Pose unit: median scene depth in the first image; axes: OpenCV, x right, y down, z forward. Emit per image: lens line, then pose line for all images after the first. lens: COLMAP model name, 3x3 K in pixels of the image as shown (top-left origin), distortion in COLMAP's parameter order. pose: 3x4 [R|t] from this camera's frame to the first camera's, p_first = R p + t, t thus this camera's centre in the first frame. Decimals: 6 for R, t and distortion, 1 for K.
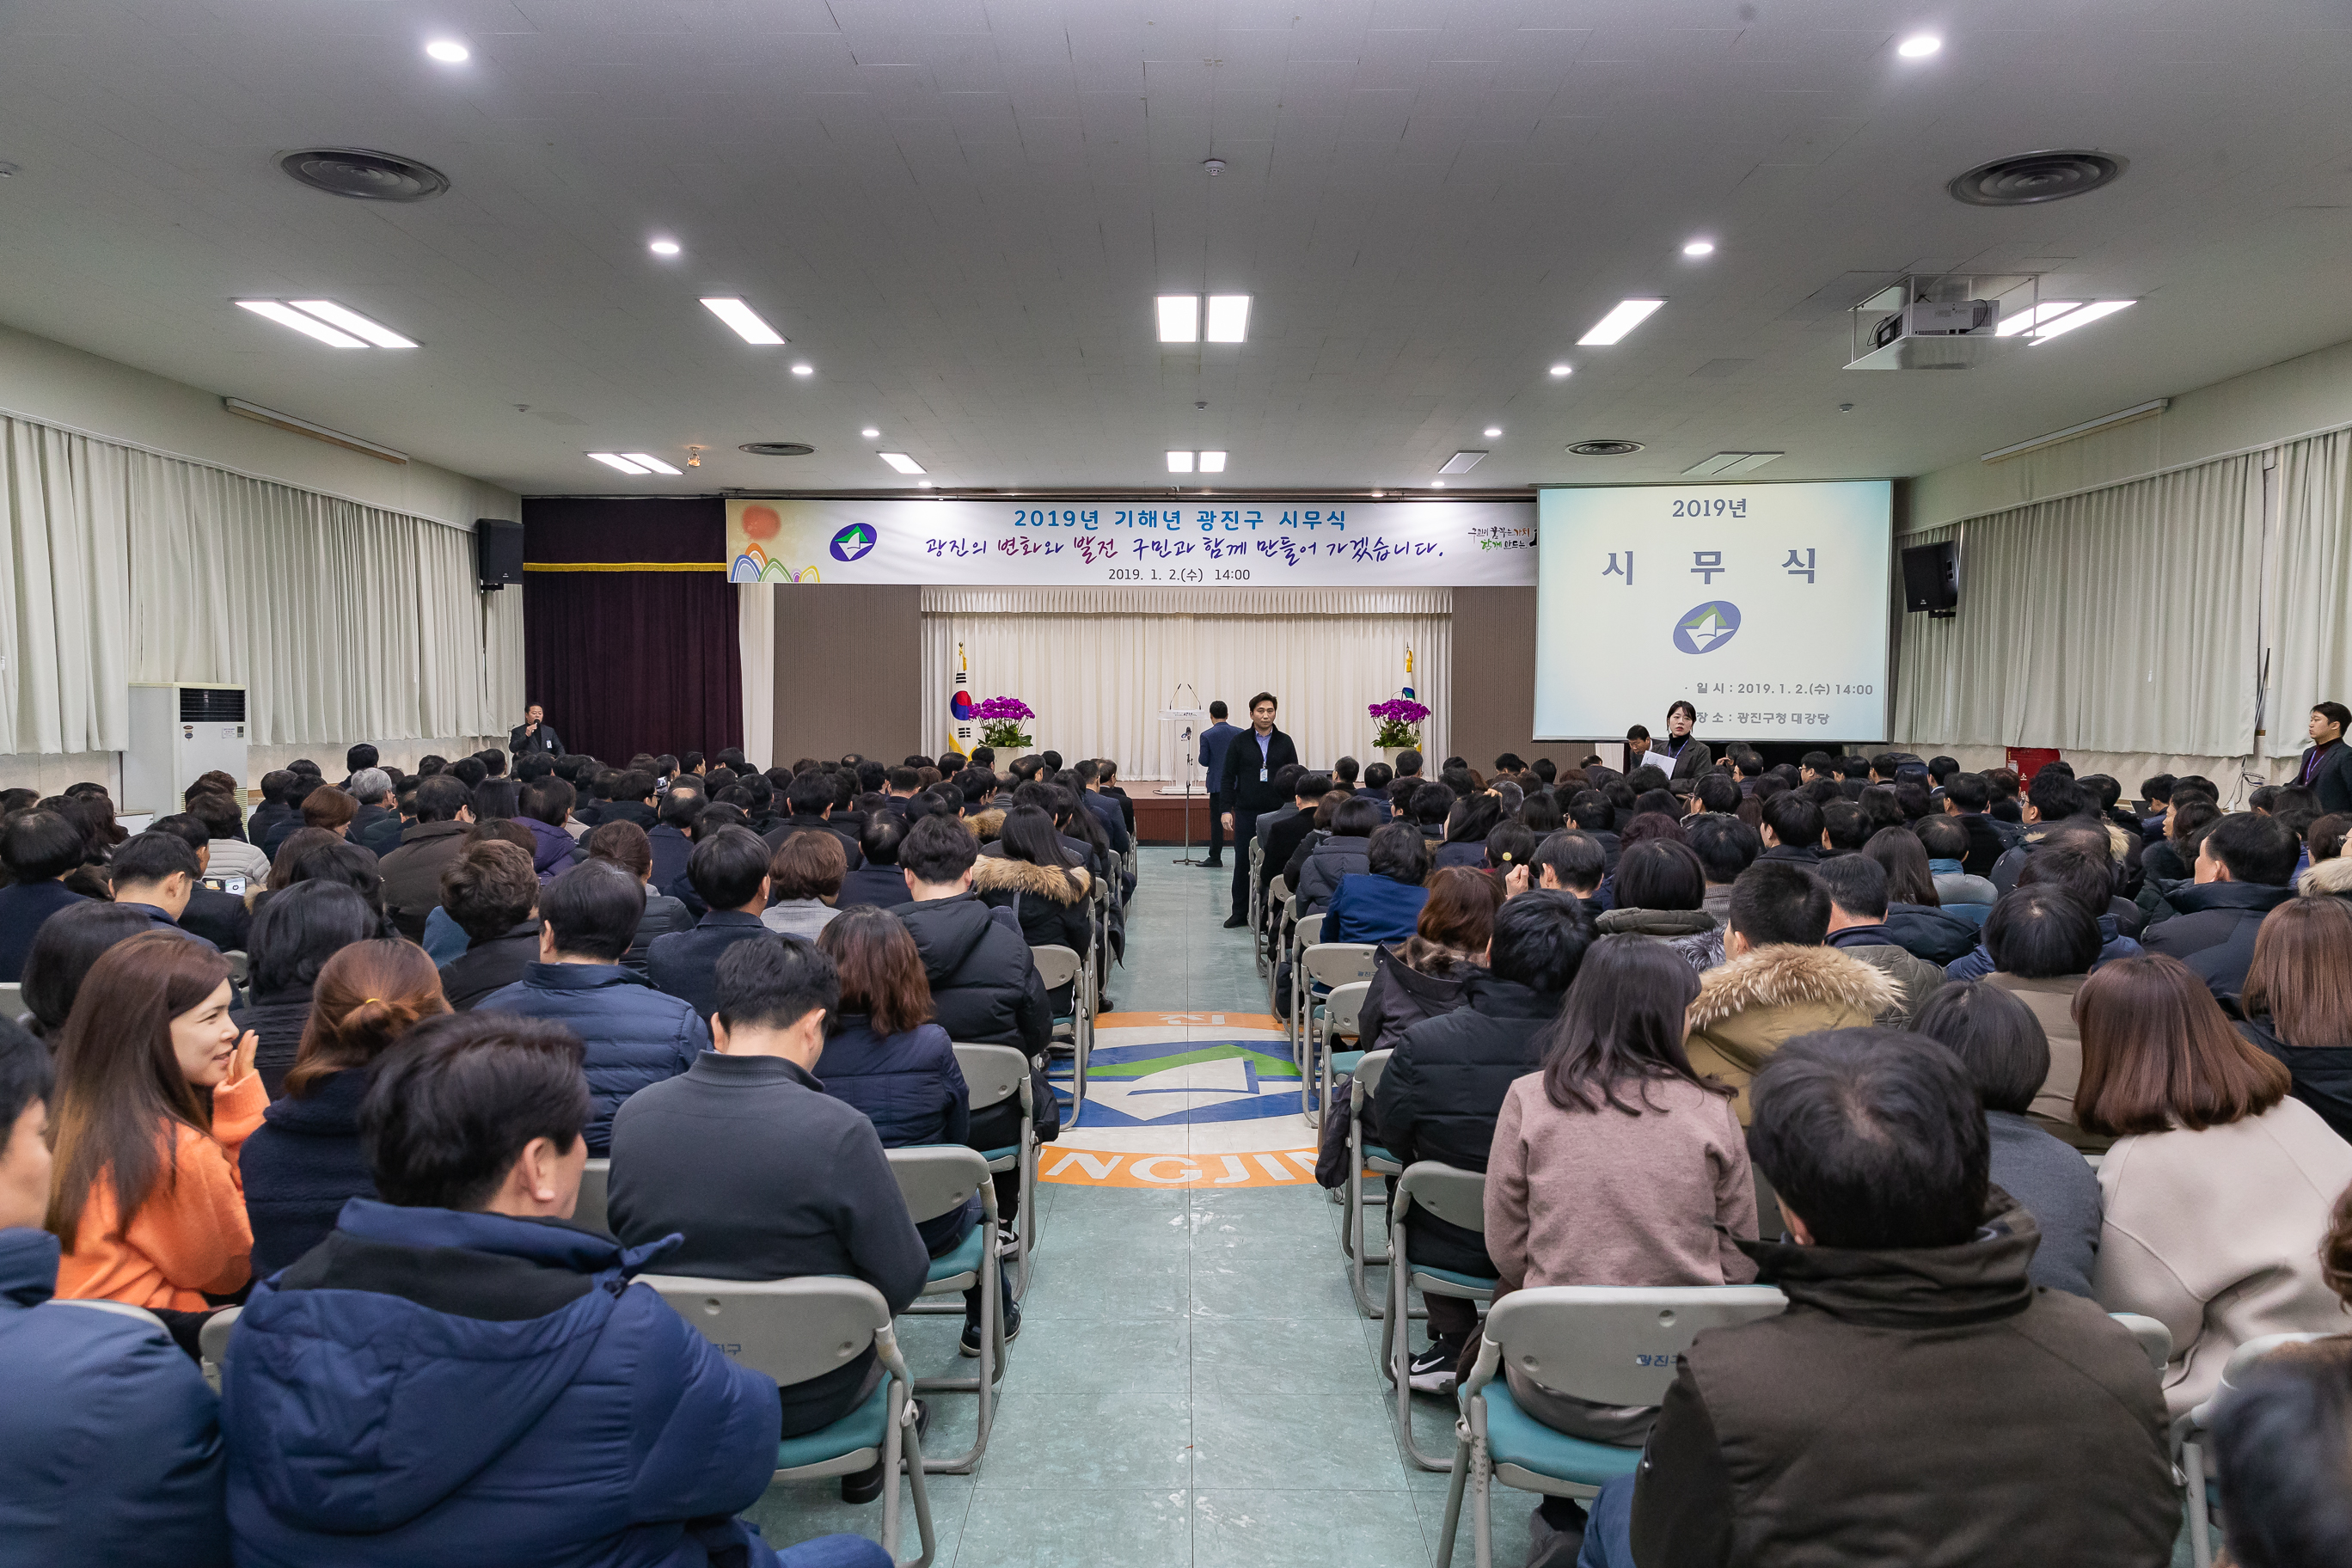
lens RADIAL K [[1577.0, 0, 1157.6], [0, 1577.0, 823.0], [0, 0, 1]] dist [0.010878, 0.001230]
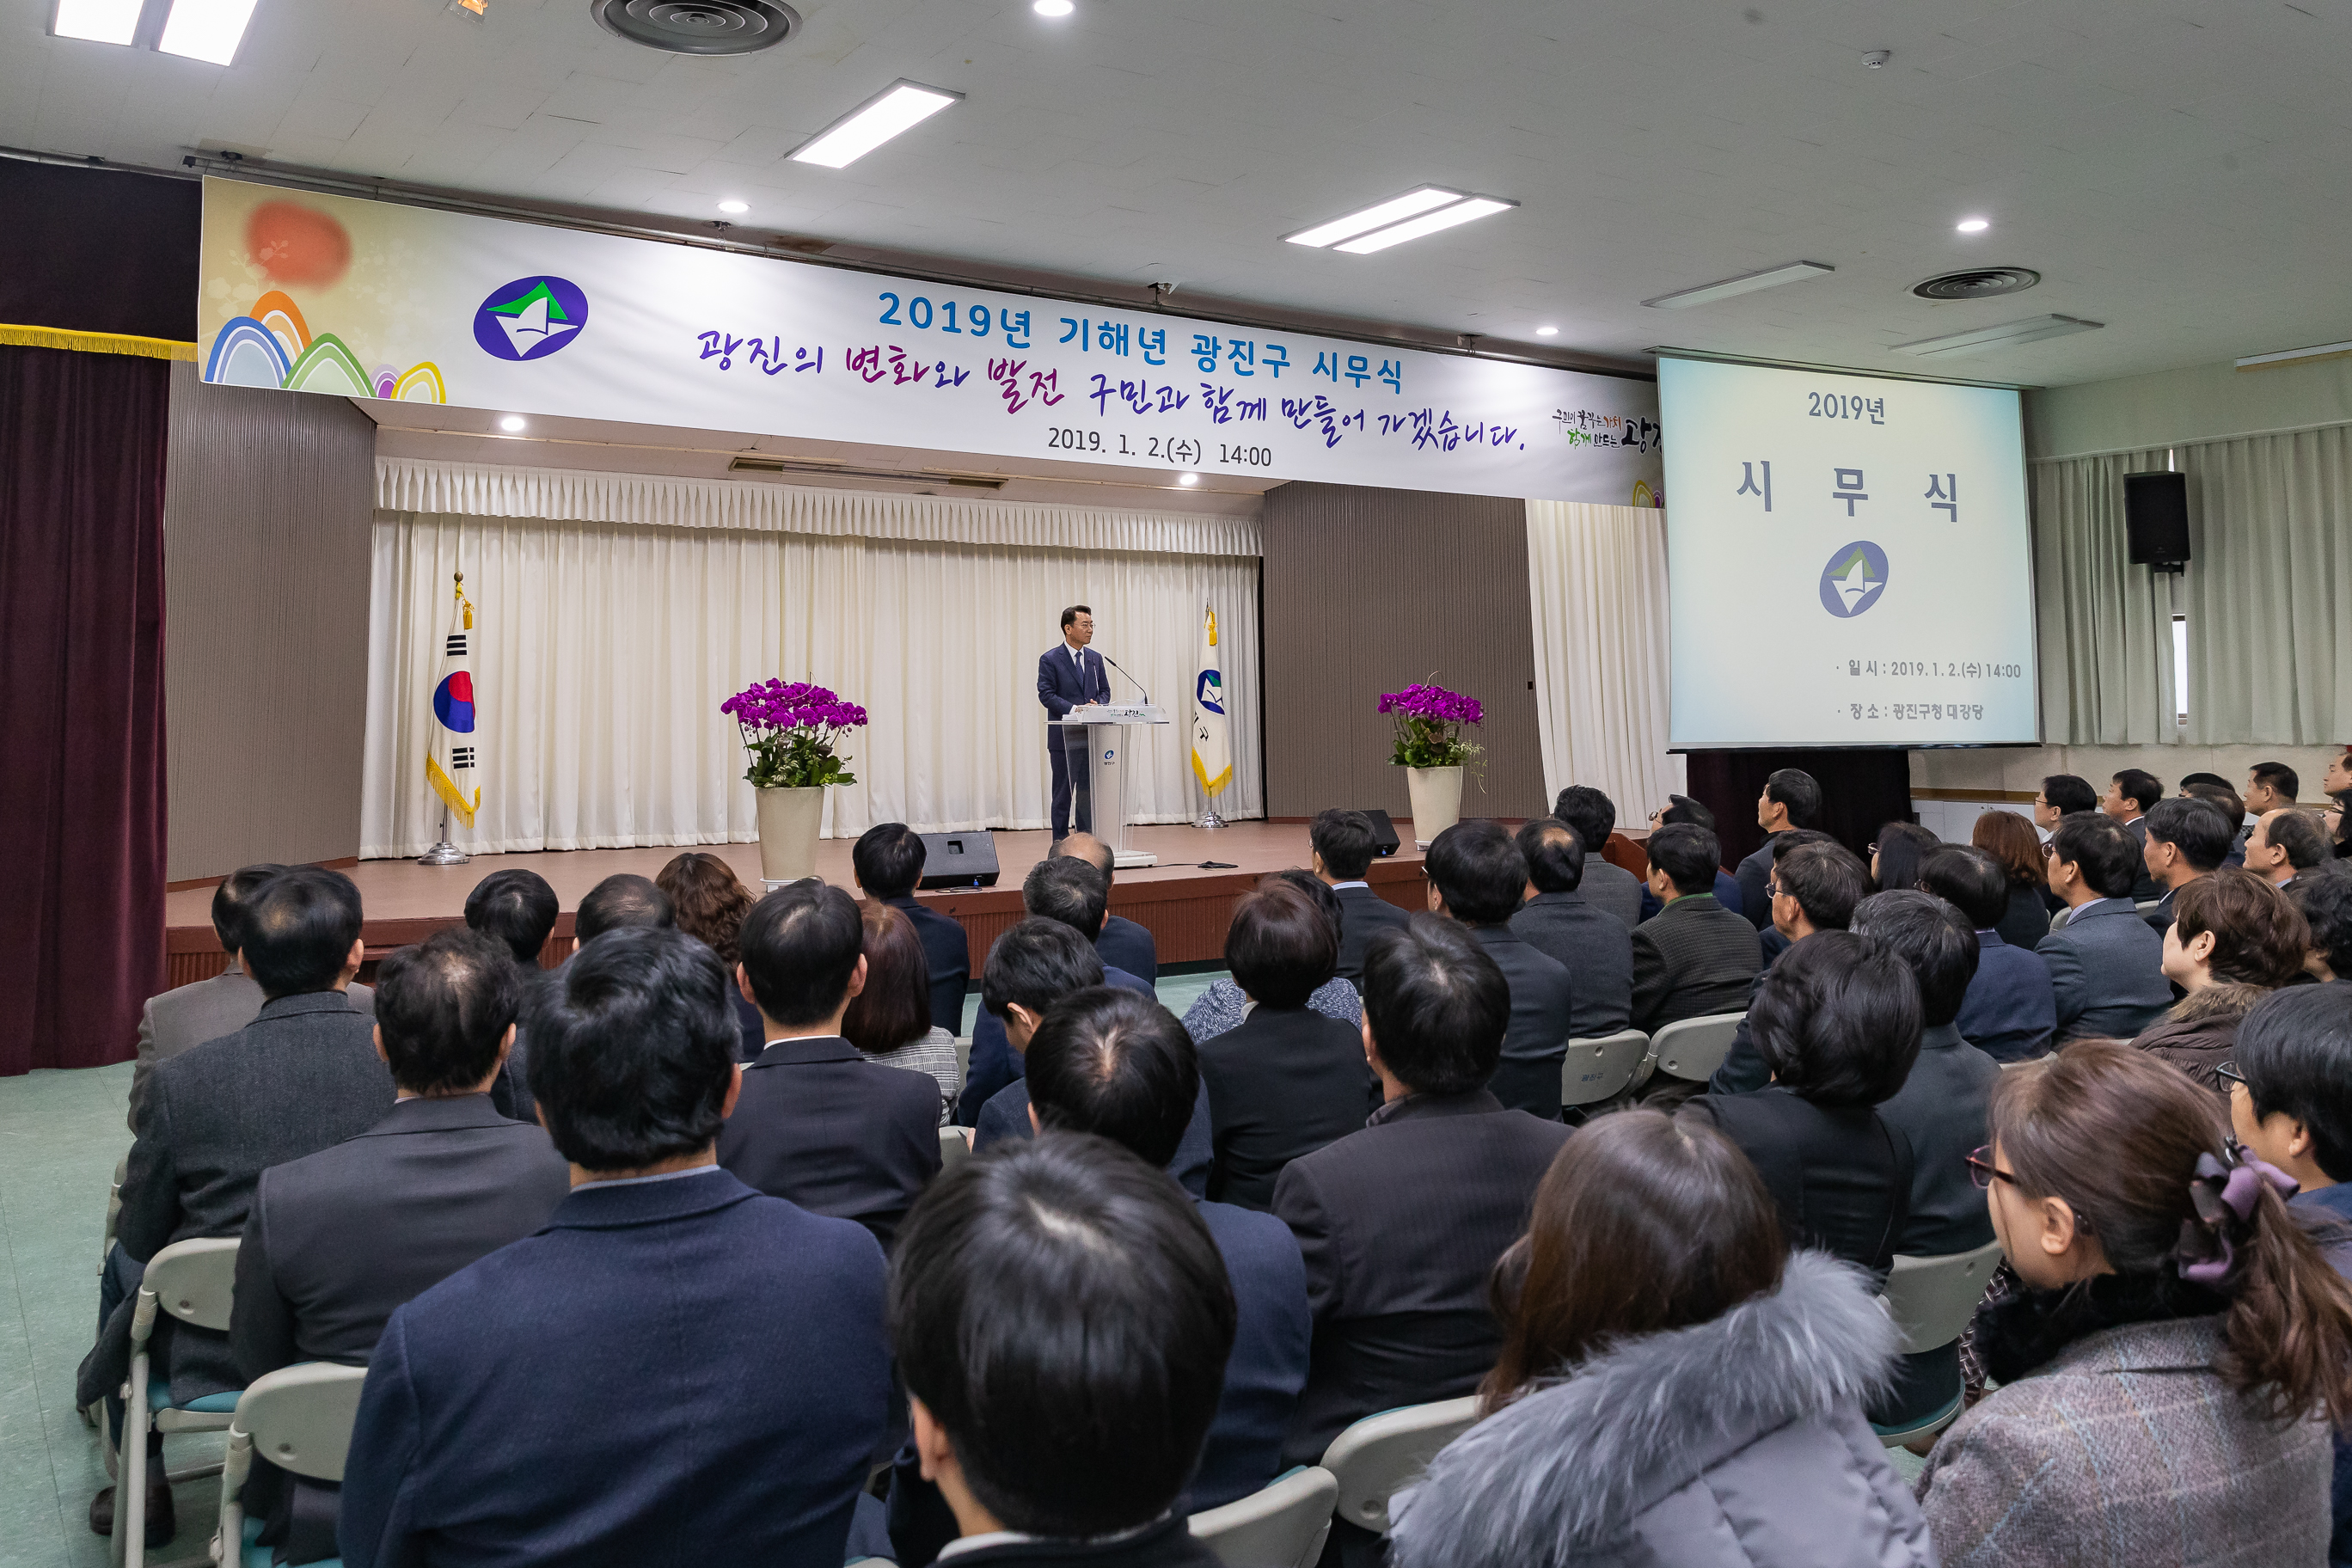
lens RADIAL K [[1864.0, 0, 1179.7], [0, 1864.0, 586.5], [0, 0, 1]] dist [0.020509, -0.021652]
pose [[0.815540, 0.031707, 0.577832, -0.342359], [0.050210, 0.990856, -0.125236, -0.033037], [-0.576519, 0.131148, 0.806490, 0.500285]]
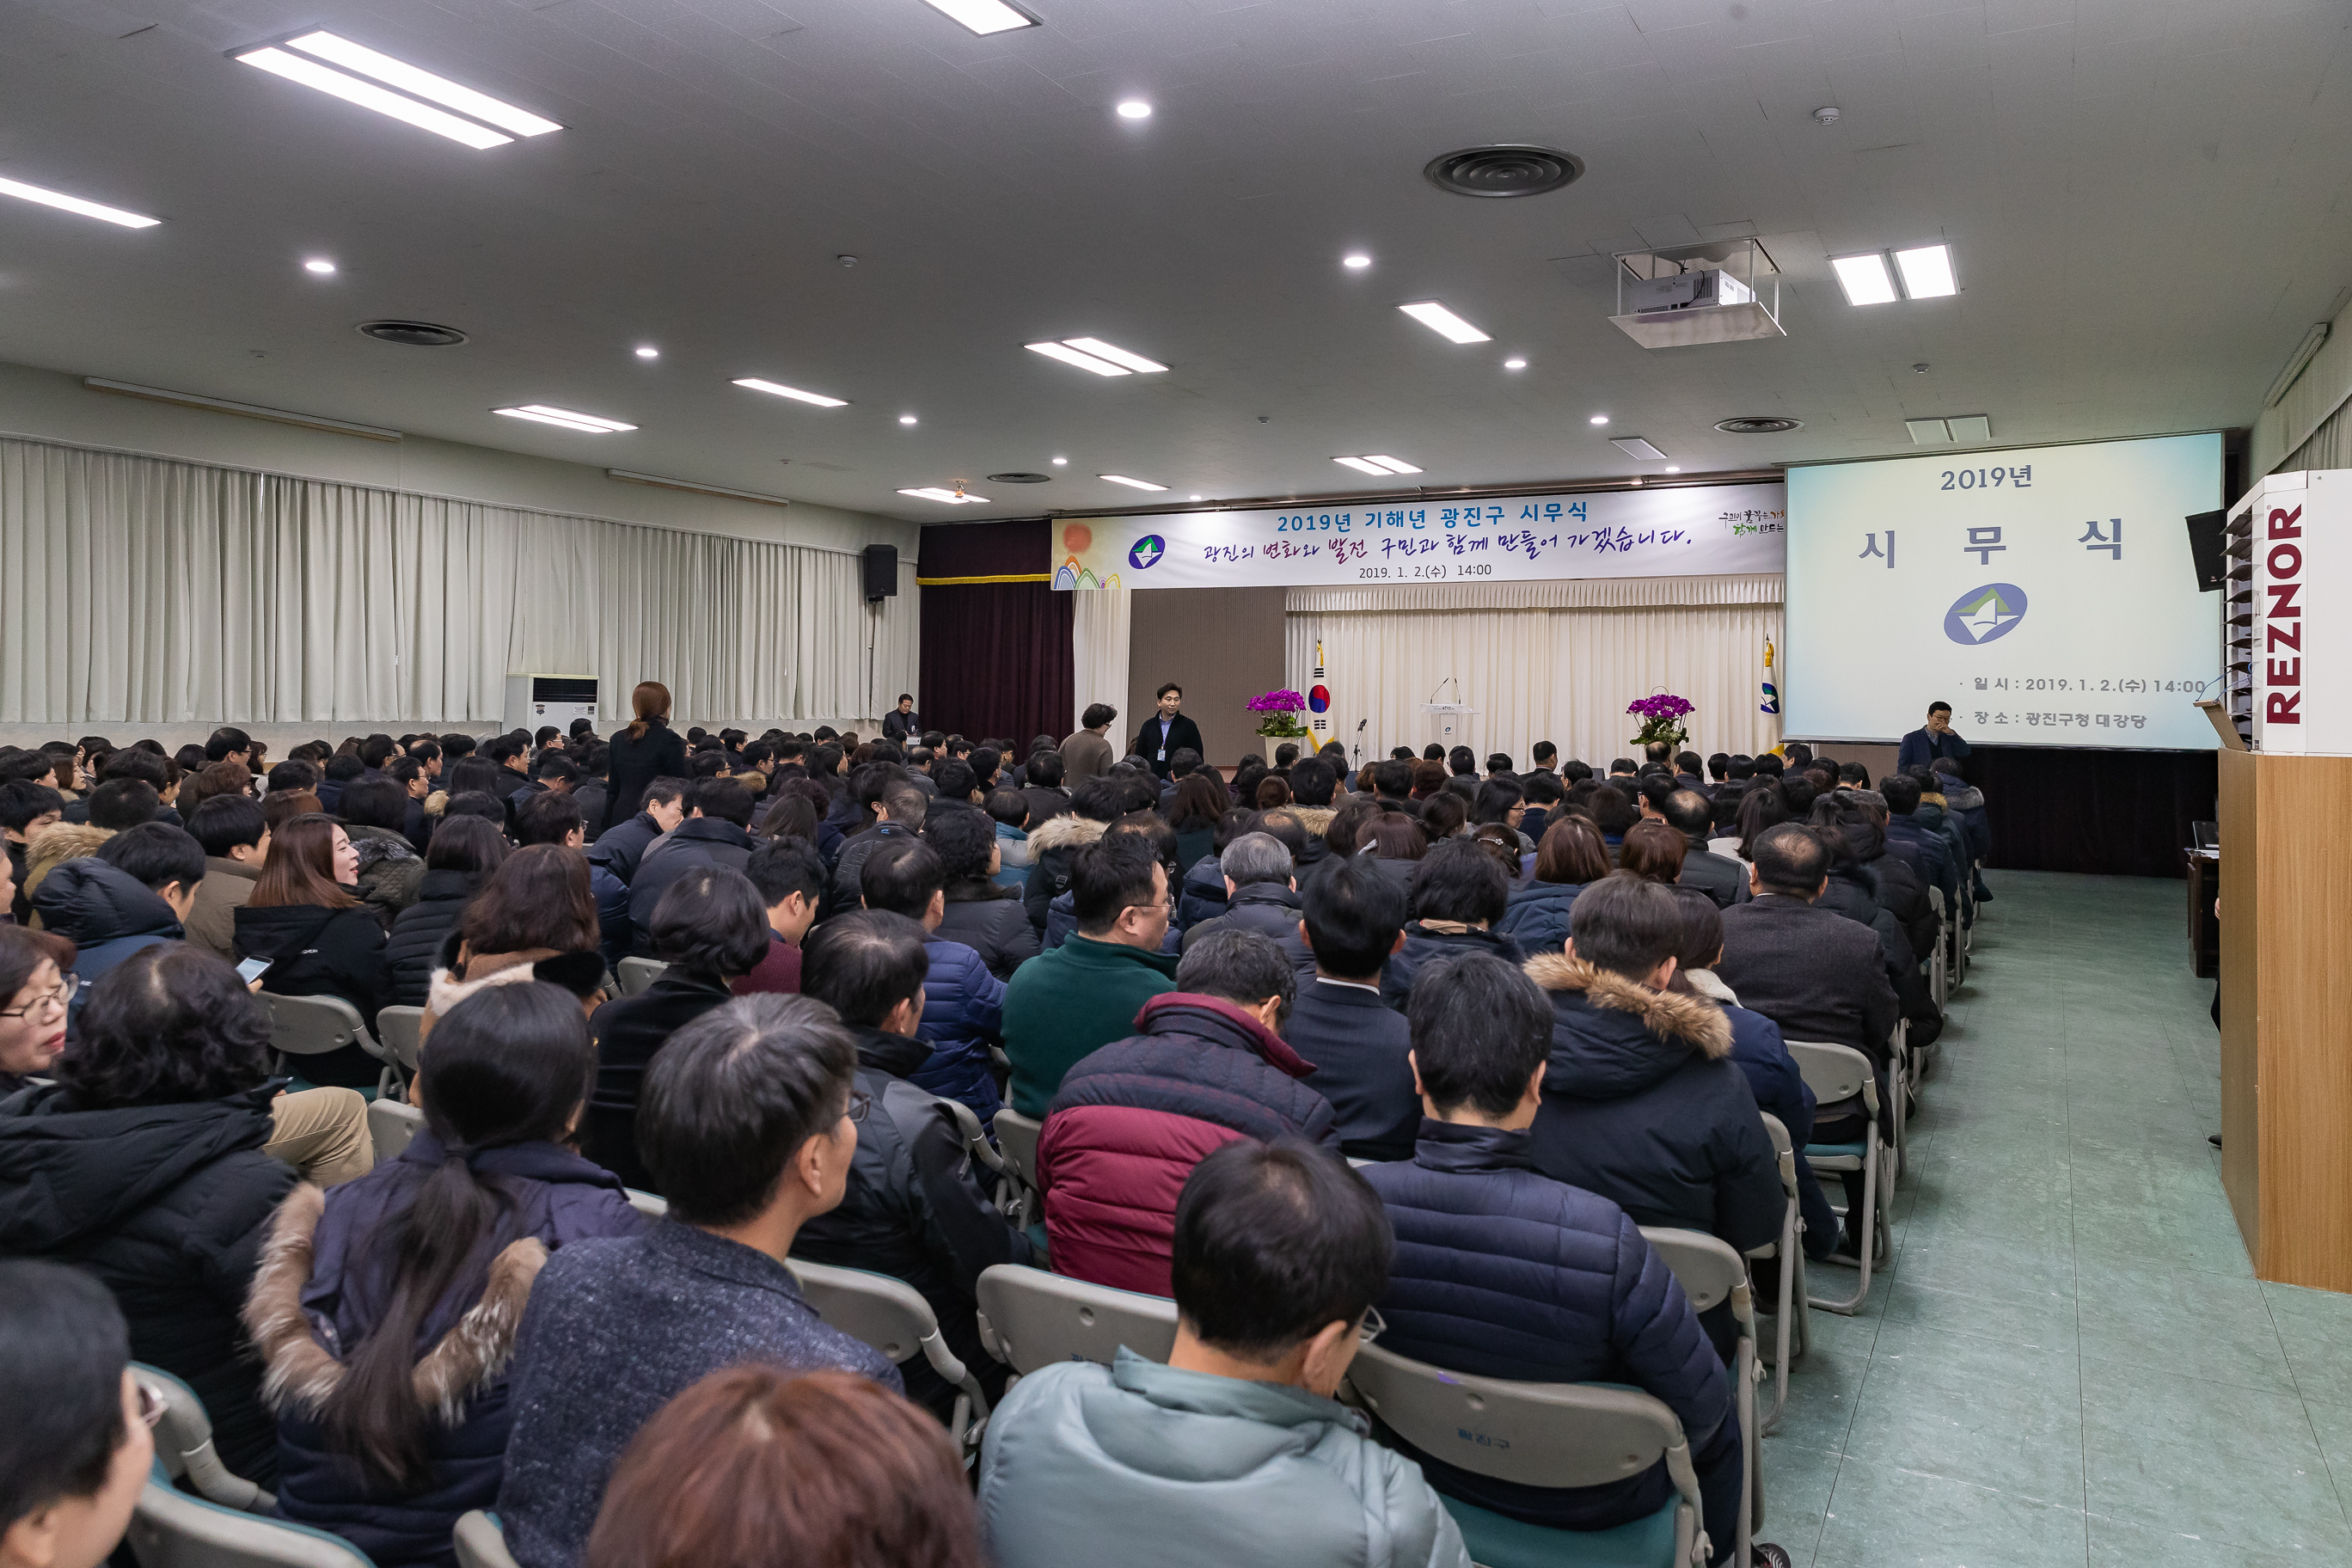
lens RADIAL K [[1577.0, 0, 1151.6], [0, 1577.0, 688.4], [0, 0, 1]] dist [0.010878, 0.001230]
pose [[0.879733, 0.005039, -0.475441, 0.345732], [-0.044747, 0.996383, -0.072236, -0.000233], [0.473358, 0.084822, 0.876777, 0.026335]]
